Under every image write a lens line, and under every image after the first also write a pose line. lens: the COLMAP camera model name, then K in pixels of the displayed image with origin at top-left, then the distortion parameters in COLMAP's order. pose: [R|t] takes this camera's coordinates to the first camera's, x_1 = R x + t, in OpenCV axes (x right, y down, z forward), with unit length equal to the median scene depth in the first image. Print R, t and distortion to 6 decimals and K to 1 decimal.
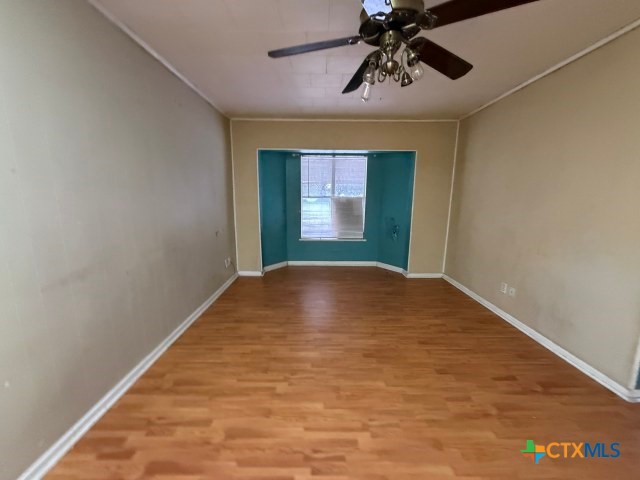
lens RADIAL K [[255.8, 0, 320.5], [0, 255.8, 239.8], [0, 0, 1]] dist [-0.003008, 0.000653]
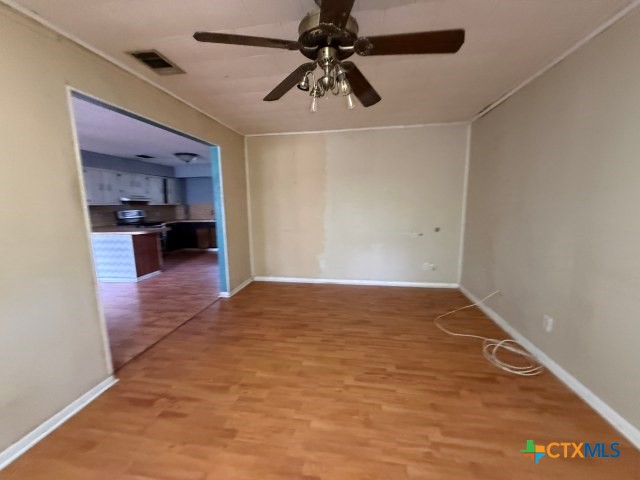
lens RADIAL K [[255.8, 0, 322.0], [0, 255.8, 241.7], [0, 0, 1]] dist [-0.003008, 0.000653]
pose [[-0.989549, -0.011556, 0.143732, 0.107864], [0.036156, 0.945055, 0.324906, -0.319747], [-0.139589, 0.326707, -0.934761, 1.740337]]
